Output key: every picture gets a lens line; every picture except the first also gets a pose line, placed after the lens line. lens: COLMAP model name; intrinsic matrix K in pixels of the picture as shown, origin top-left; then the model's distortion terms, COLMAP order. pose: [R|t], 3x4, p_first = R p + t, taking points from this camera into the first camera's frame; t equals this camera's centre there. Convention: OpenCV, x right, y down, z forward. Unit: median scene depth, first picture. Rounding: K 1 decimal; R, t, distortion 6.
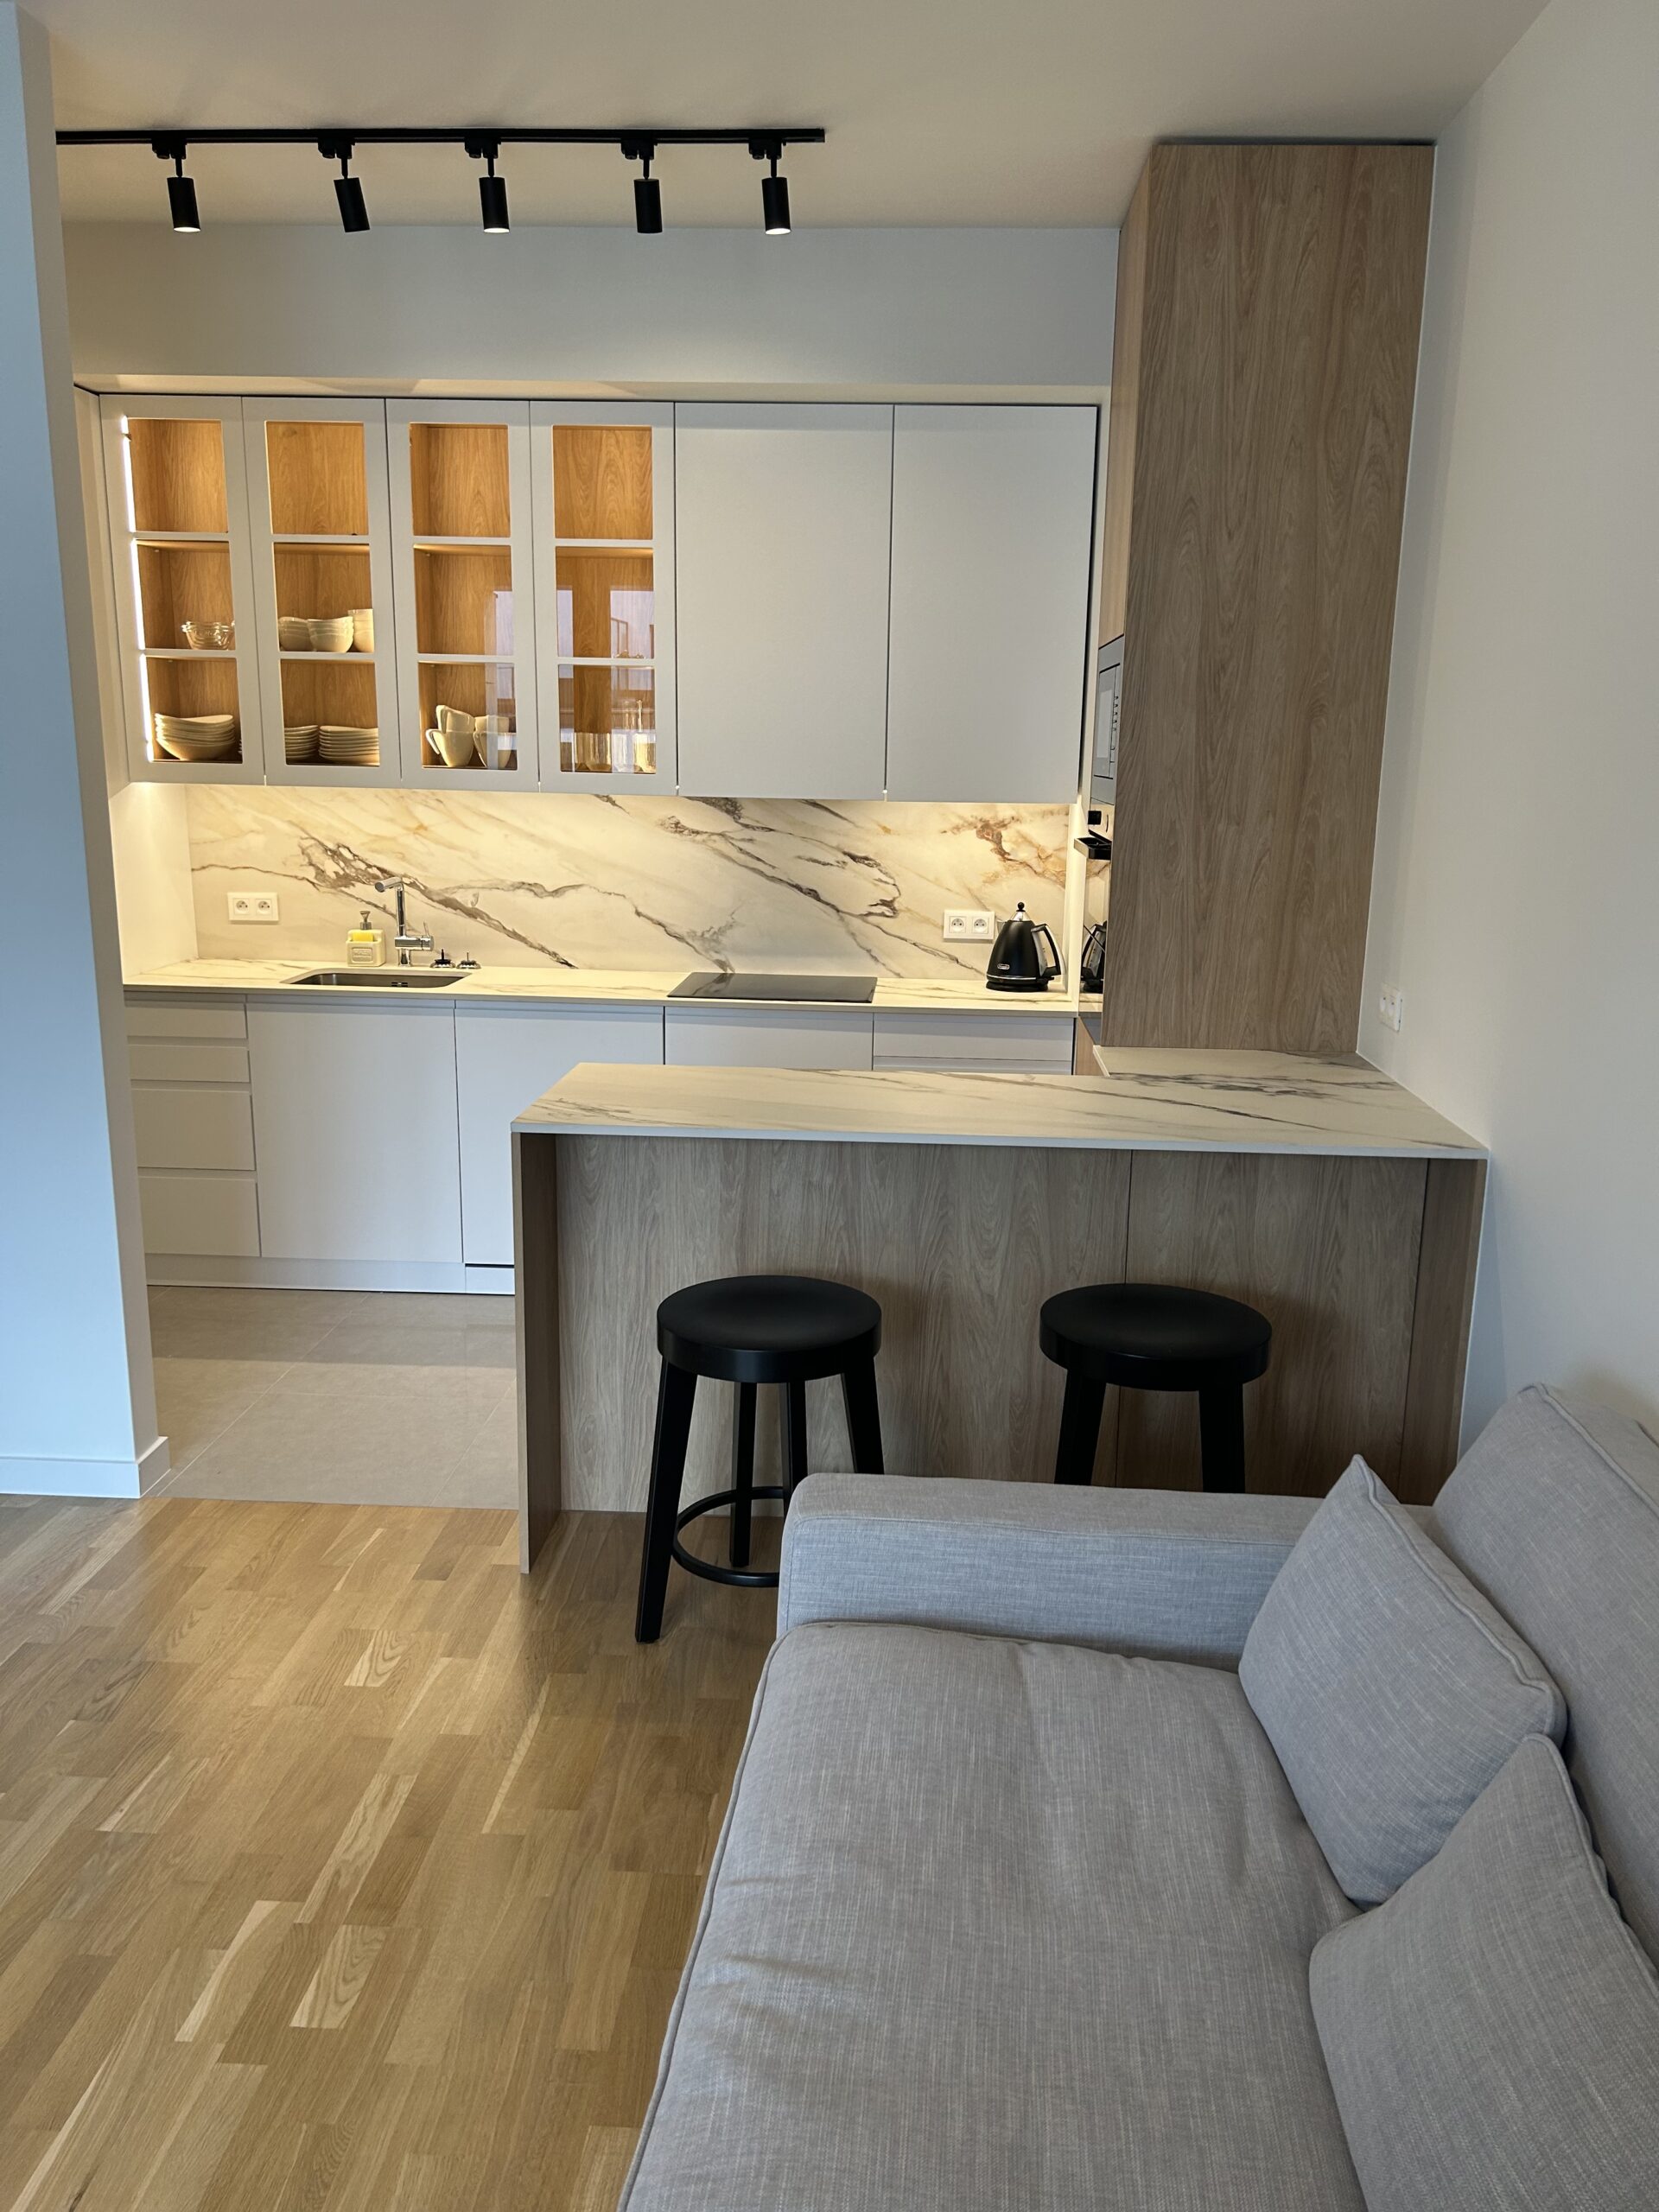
lens RADIAL K [[1656.2, 0, 856.4], [0, 1656.2, 1124.2], [0, 0, 1]] dist [0.056774, -0.069270]
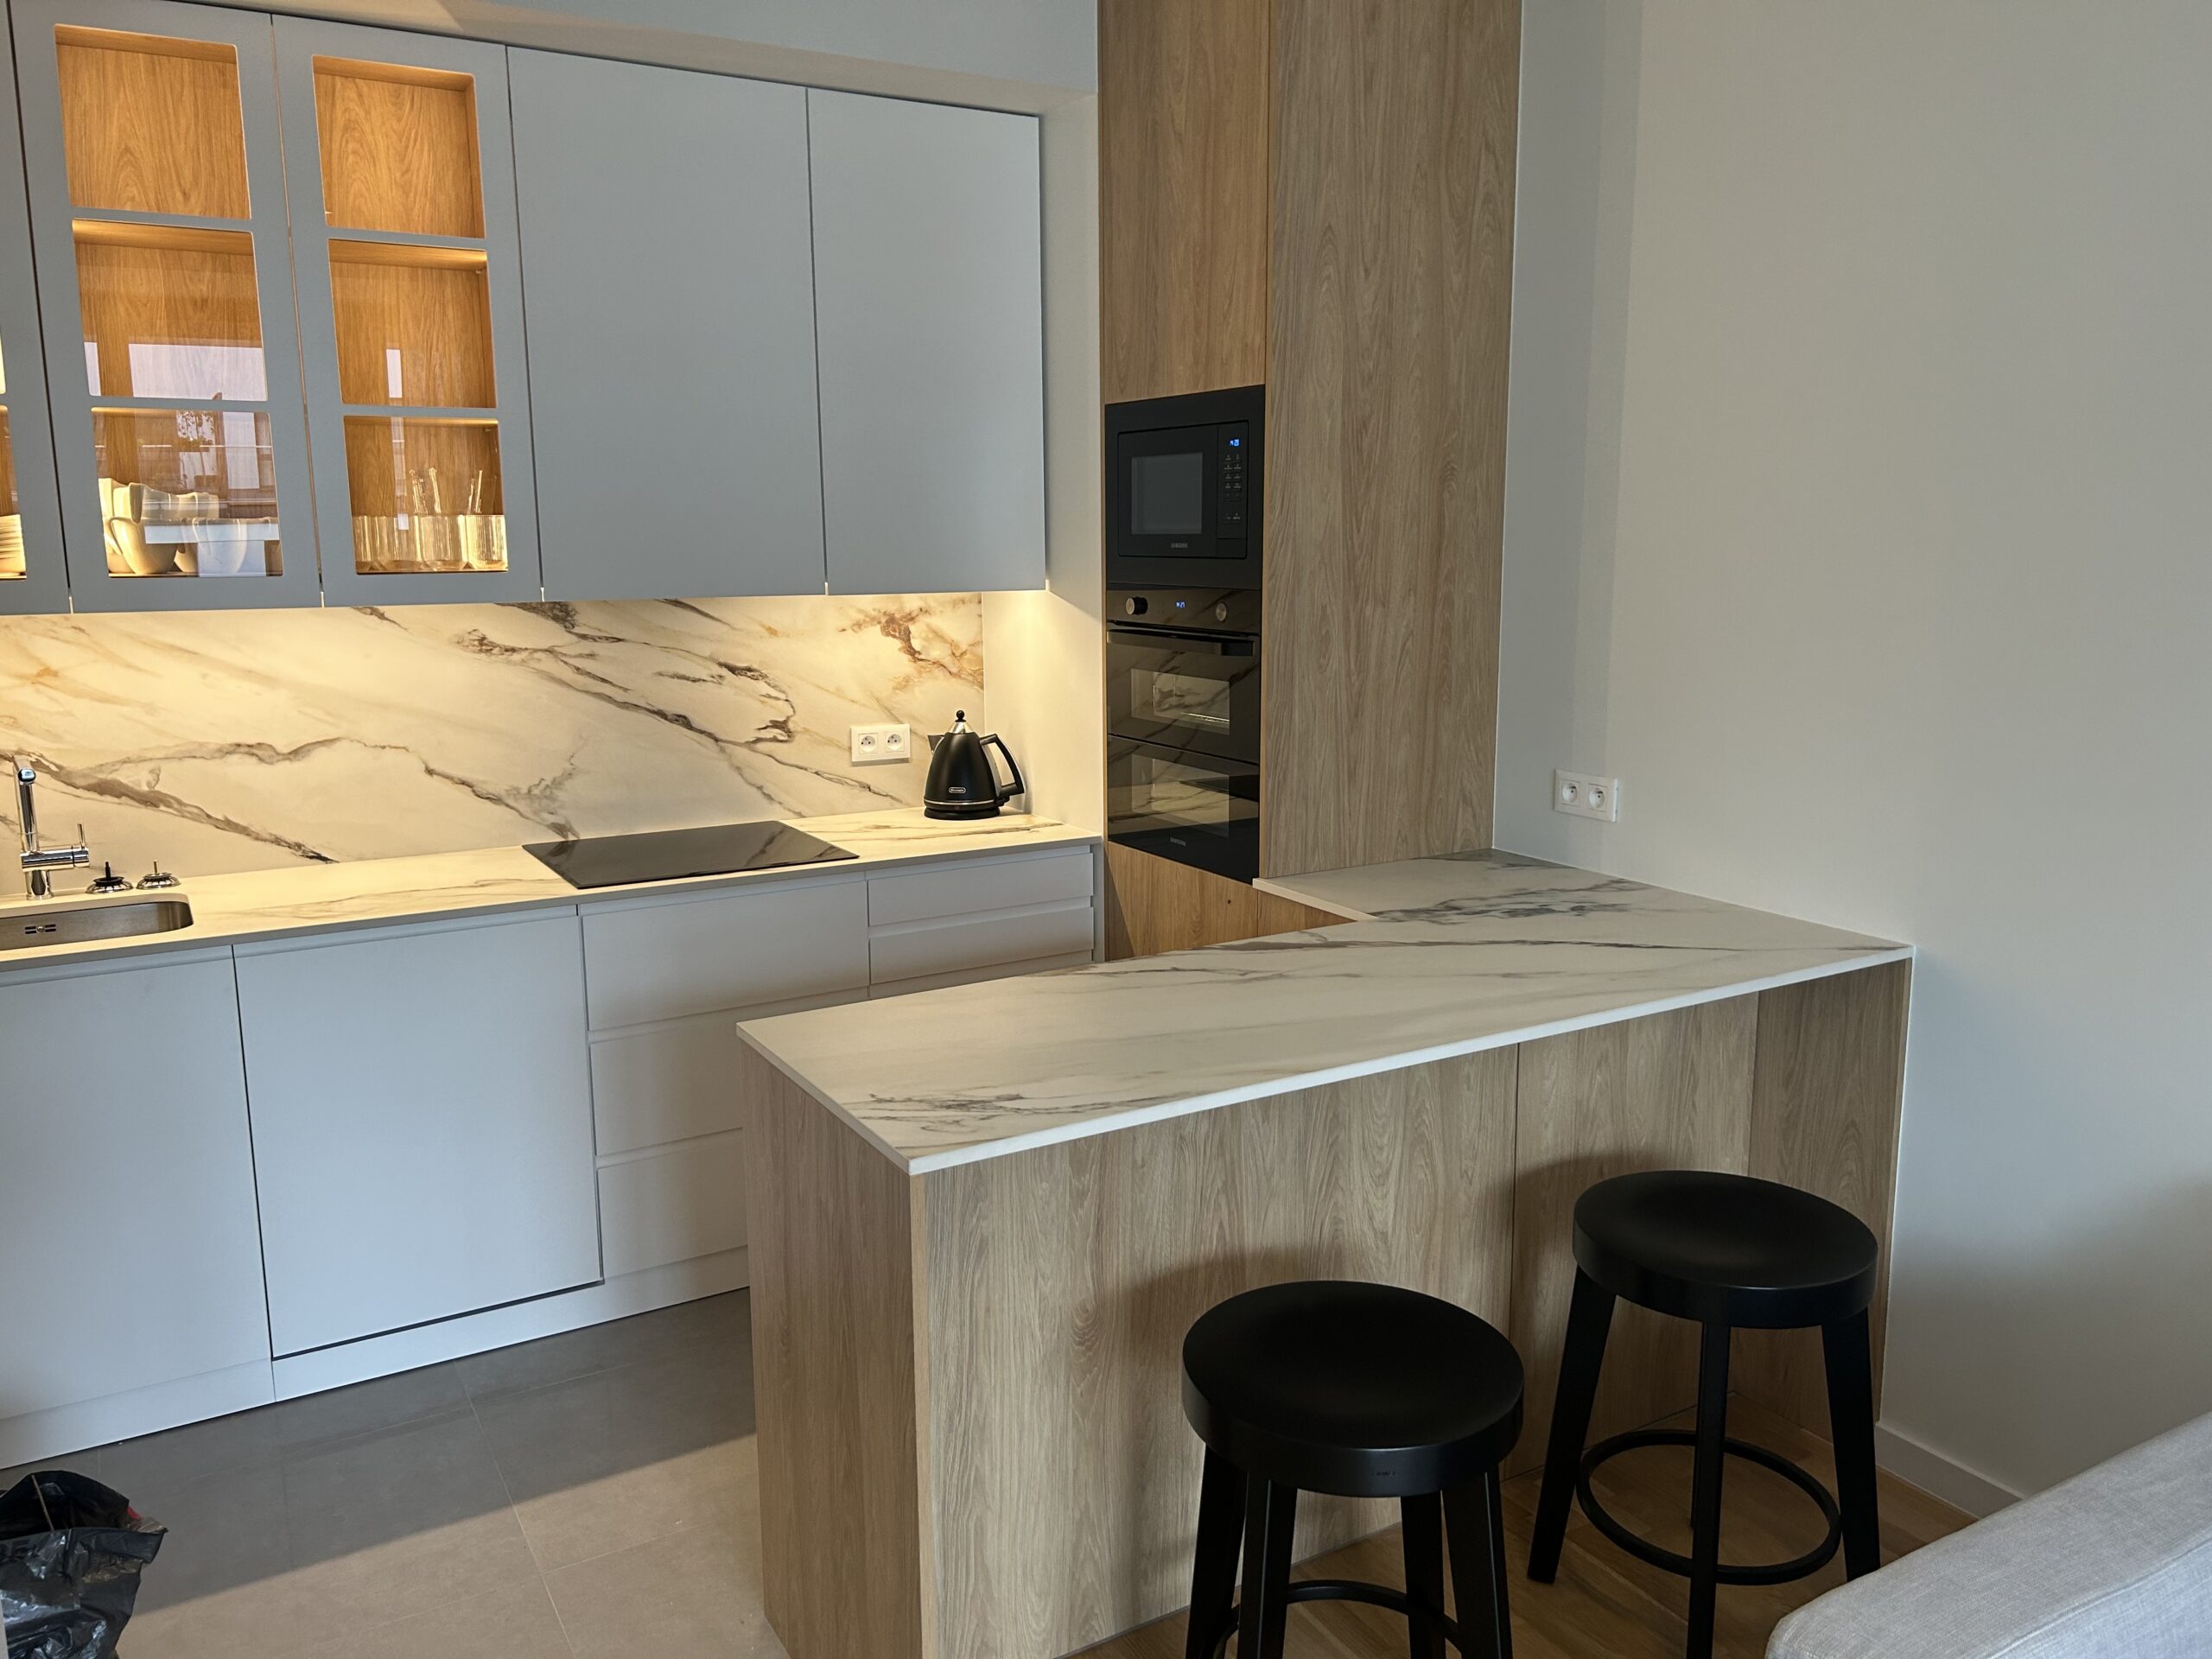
lens RADIAL K [[1656.2, 0, 1115.0], [0, 1656.2, 809.9], [0, 0, 1]] dist [0.056774, -0.069270]
pose [[0.834193, -0.117246, 0.538865, -0.282190], [0.142594, 0.989767, -0.005392, -0.070118], [-0.532719, 0.081337, 0.842375, 0.277180]]
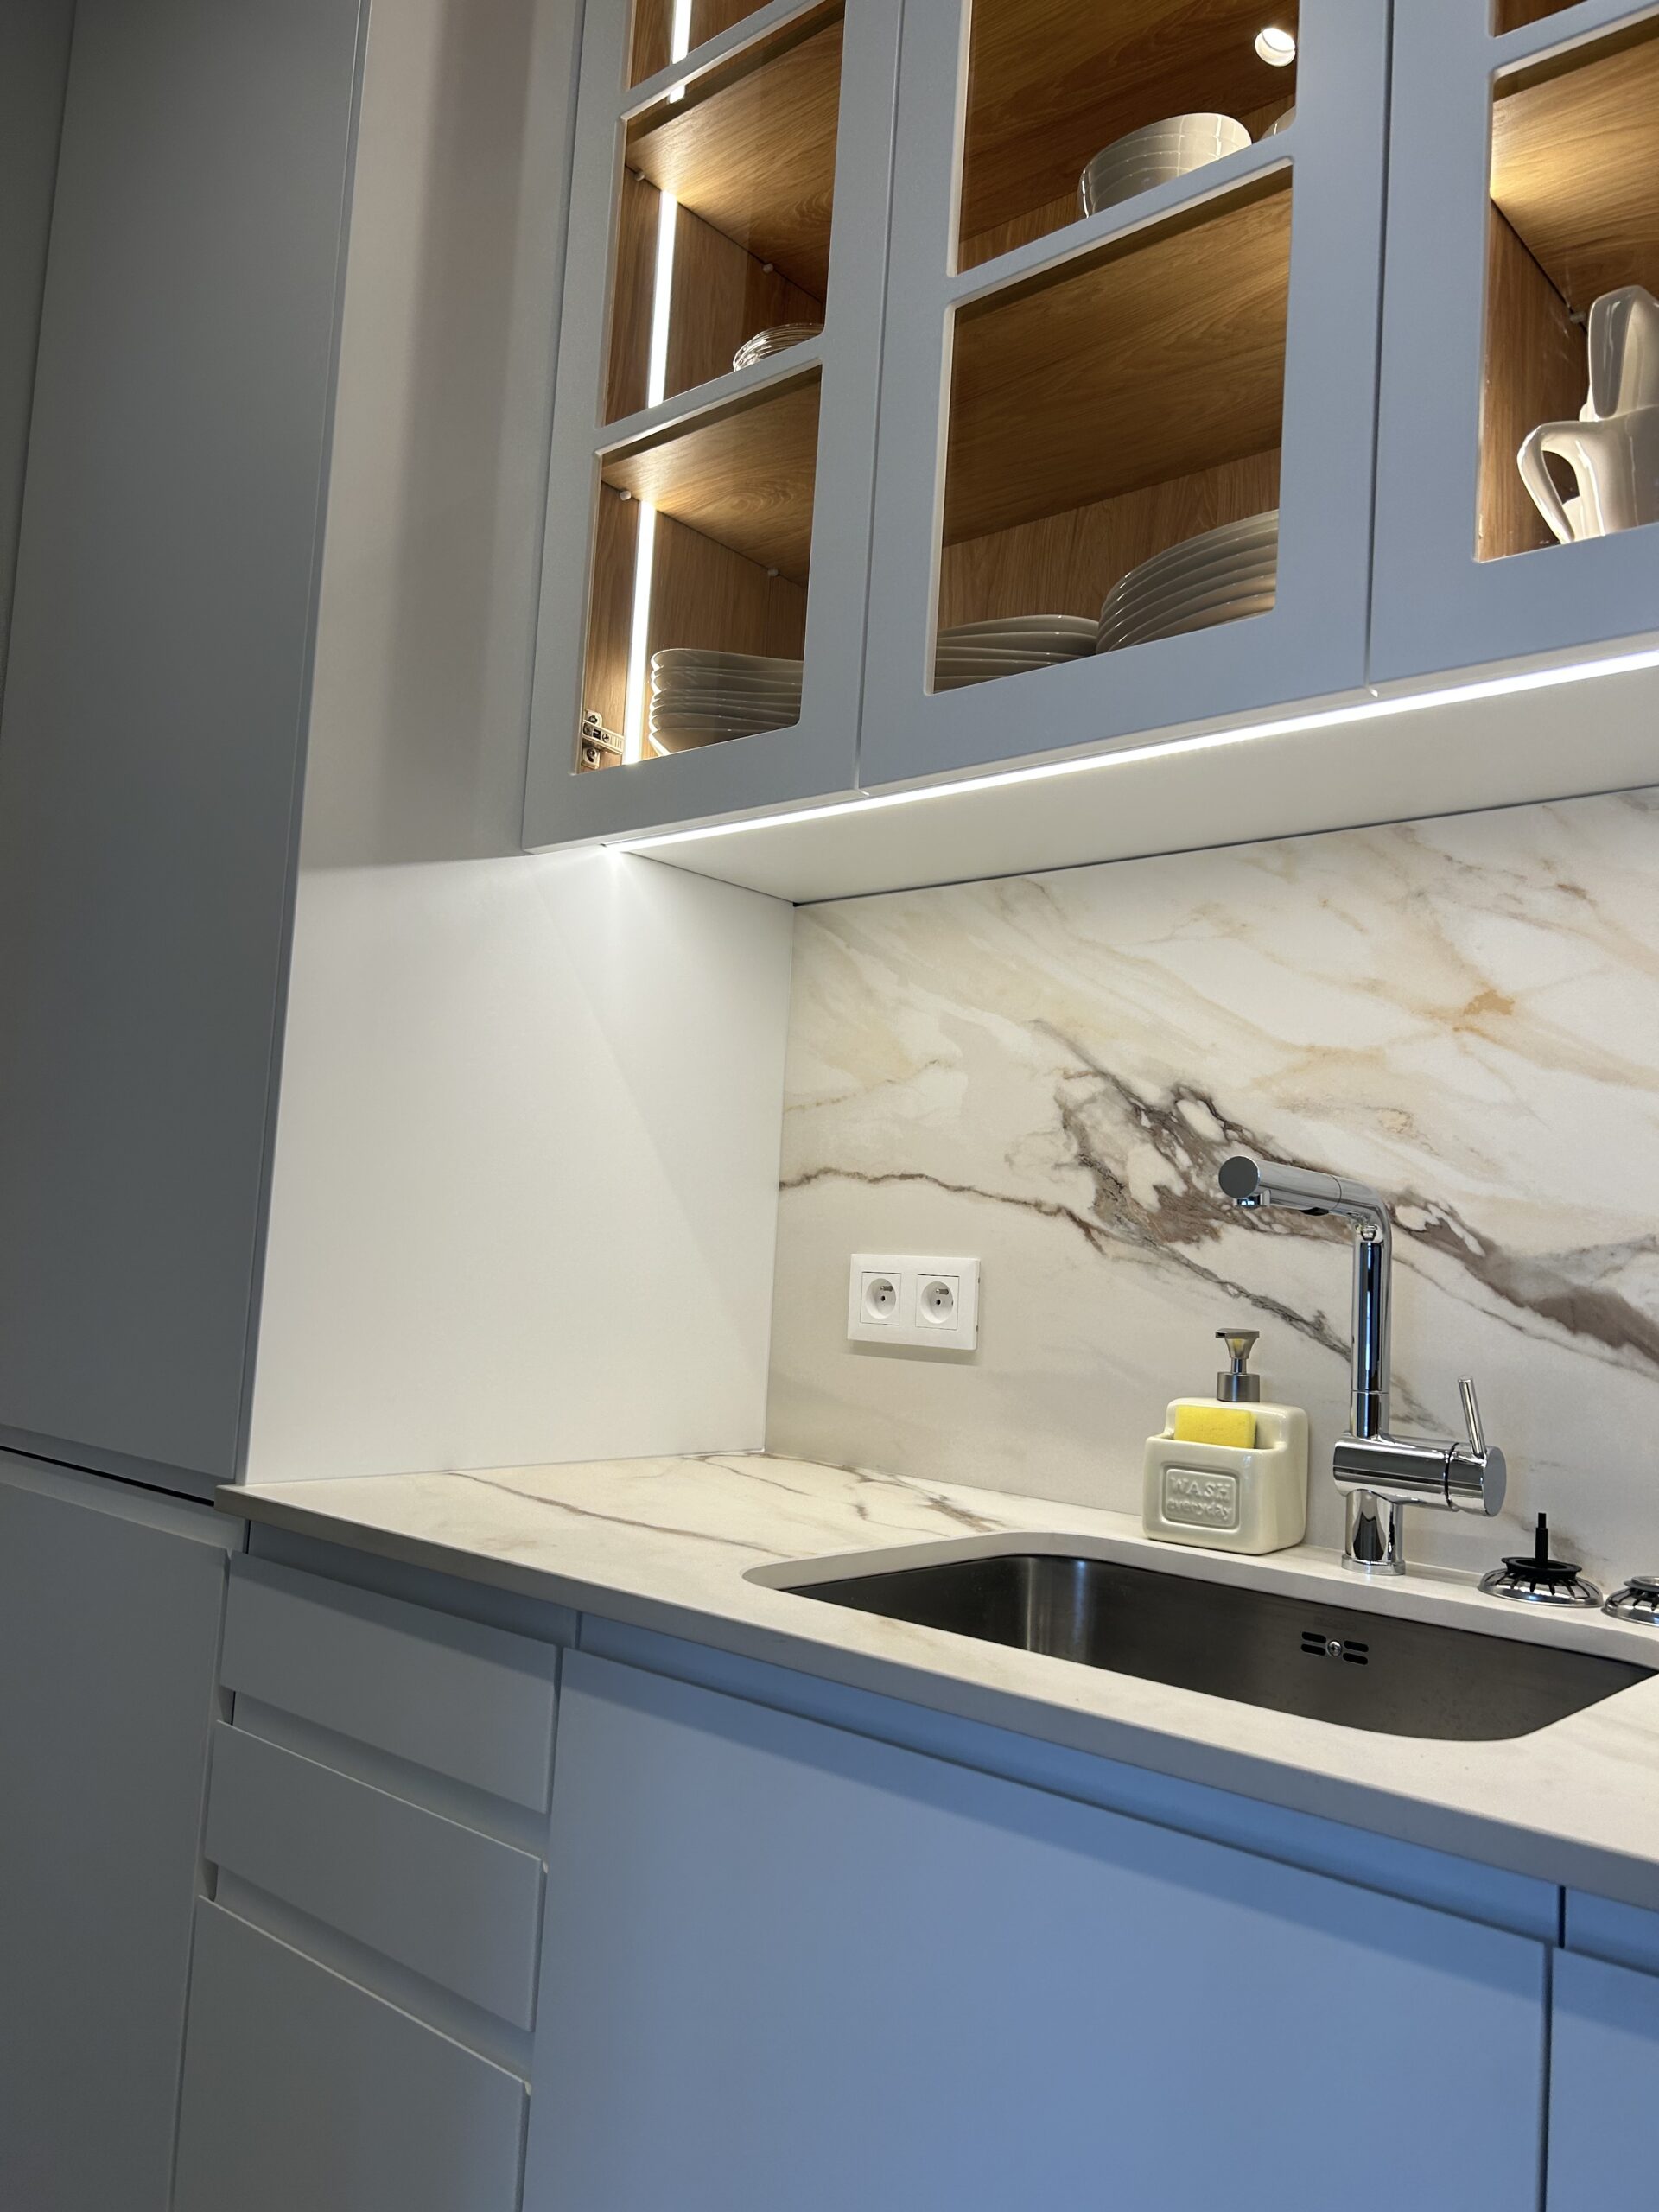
lens RADIAL K [[1656.2, 0, 831.7], [0, 1656.2, 1124.0], [0, 0, 1]] dist [0.056774, -0.069270]
pose [[0.778223, -0.026336, -0.627435, -0.189840], [-0.180829, 0.947405, -0.264053, -0.081930], [0.601389, 0.318951, 0.732531, 0.797155]]
